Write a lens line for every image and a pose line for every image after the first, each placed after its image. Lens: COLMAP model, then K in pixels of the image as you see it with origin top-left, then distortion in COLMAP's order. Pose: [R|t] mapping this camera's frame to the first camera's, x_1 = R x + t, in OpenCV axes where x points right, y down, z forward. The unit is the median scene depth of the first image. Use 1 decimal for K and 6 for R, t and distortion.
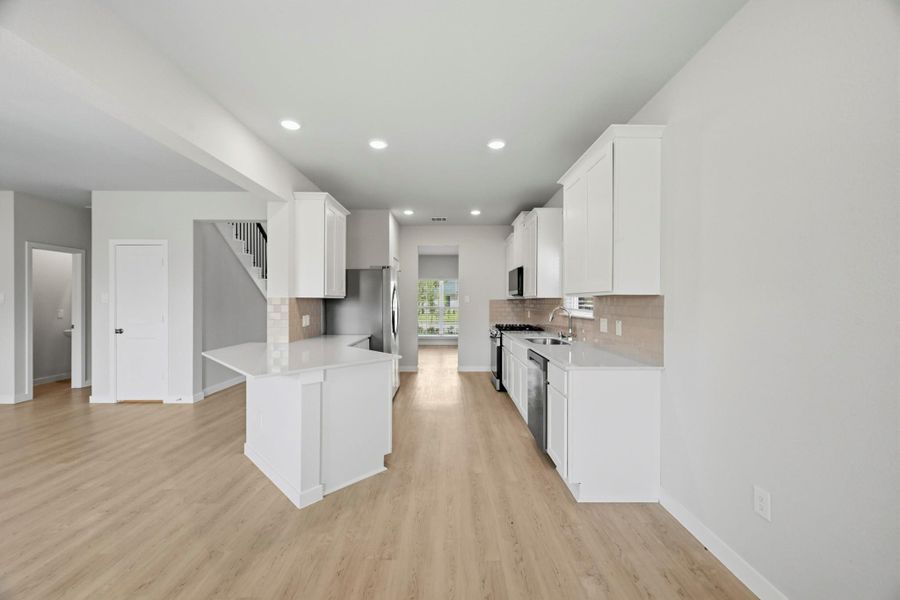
lens RADIAL K [[353.6, 0, 450.0], [0, 353.6, 300.0], [0, 0, 1]] dist [0.001419, 0.000268]
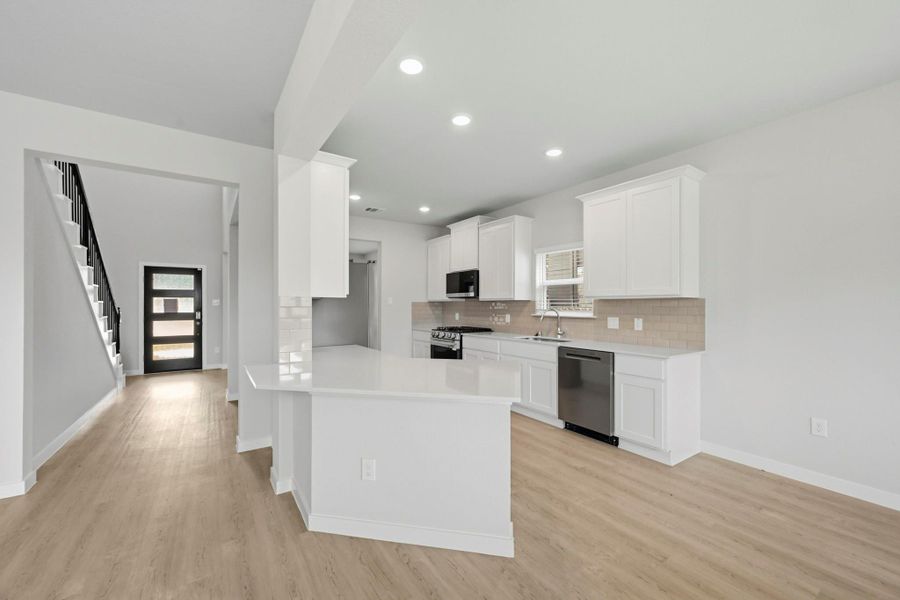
lens RADIAL K [[361.6, 0, 450.4], [0, 361.6, 304.7], [0, 0, 1]] dist [0.001933, 0.000233]
pose [[0.833307, 0.000118, 0.552811, -0.763301], [-0.002194, 0.999993, 0.003093, 0.007173], [-0.552807, -0.003790, 0.833301, 0.297711]]
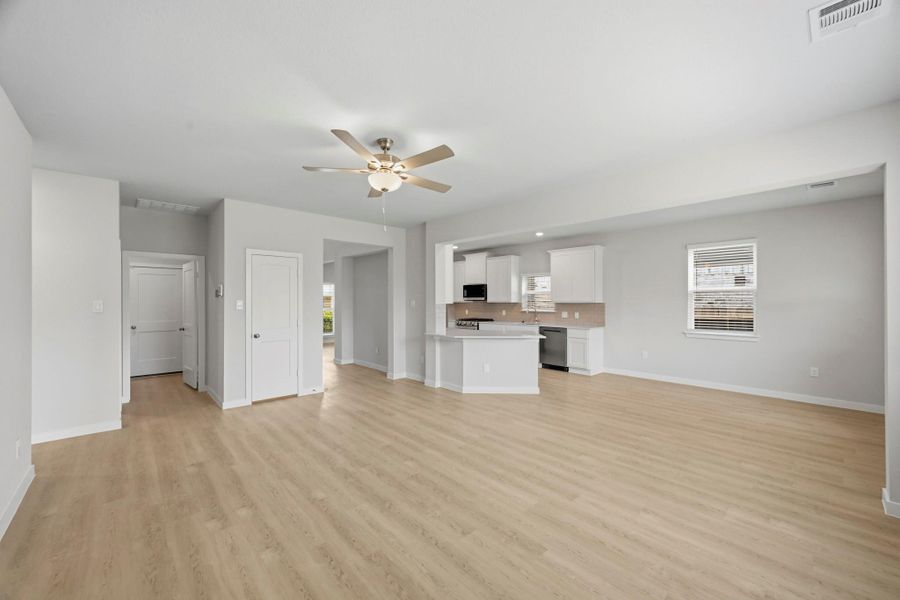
lens RADIAL K [[353.6, 0, 450.0], [0, 353.6, 300.0], [0, 0, 1]] dist [0.001419, 0.000268]
pose [[0.740654, -0.000966, 0.671886, -1.878662], [-0.000919, 0.999997, 0.002451, -0.035496], [-0.671886, -0.002433, 0.740650, -0.272013]]
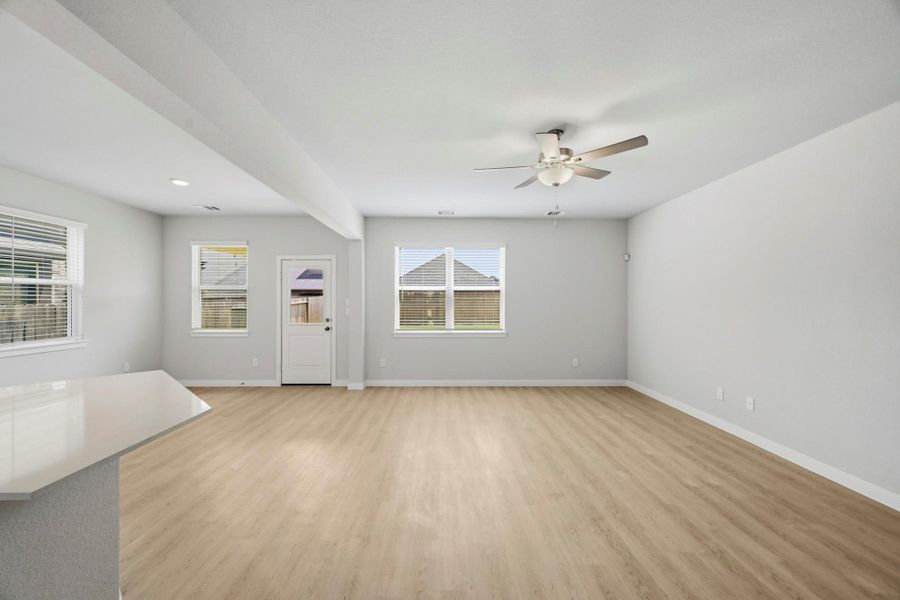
lens RADIAL K [[356.6, 0, 449.6], [0, 356.6, 303.9], [0, 0, 1]] dist [-0.000655, -0.000172]
pose [[-0.999895, -0.002771, -0.014249, -1.051841], [-0.002818, 0.999991, 0.003237, -0.014019], [0.014240, 0.003276, -0.999893, 1.540945]]
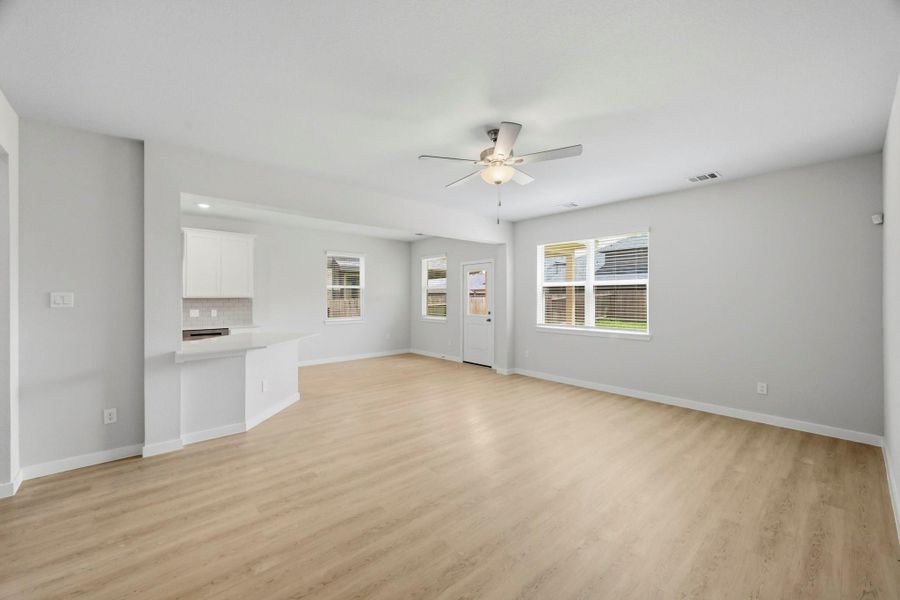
lens RADIAL K [[358.5, 0, 450.0], [0, 358.5, 300.0], [0, 0, 1]] dist [0.001006, 0.000048]
pose [[-0.661254, -0.007917, 0.750120, -2.007895], [-0.003589, 0.999966, 0.007390, -0.018613], [-0.750153, 0.002195, -0.661260, 1.330774]]
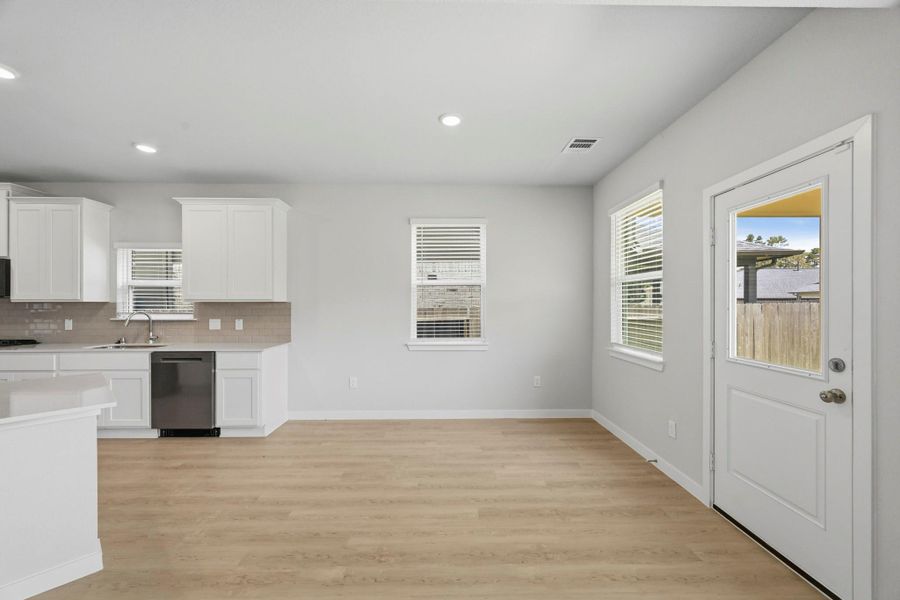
lens RADIAL K [[356.6, 0, 449.6], [0, 356.6, 303.9], [0, 0, 1]] dist [-0.000655, -0.000172]
pose [[-0.016267, -0.002856, 0.999864, -0.942744], [-0.003210, 0.999991, 0.002804, -0.009718], [-0.999863, -0.003164, -0.016277, 0.177181]]
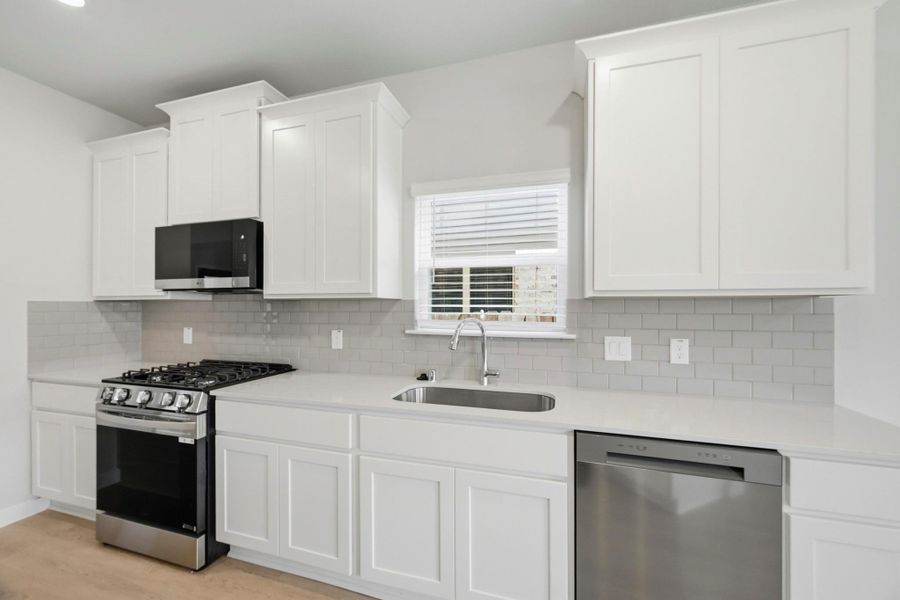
lens RADIAL K [[361.6, 0, 450.4], [0, 361.6, 304.7], [0, 0, 1]] dist [0.001933, 0.000233]
pose [[0.302432, -0.000290, 0.953171, -0.211355], [-0.004140, 0.999990, 0.001617, 0.001460], [-0.953162, -0.004435, 0.302428, 1.160666]]
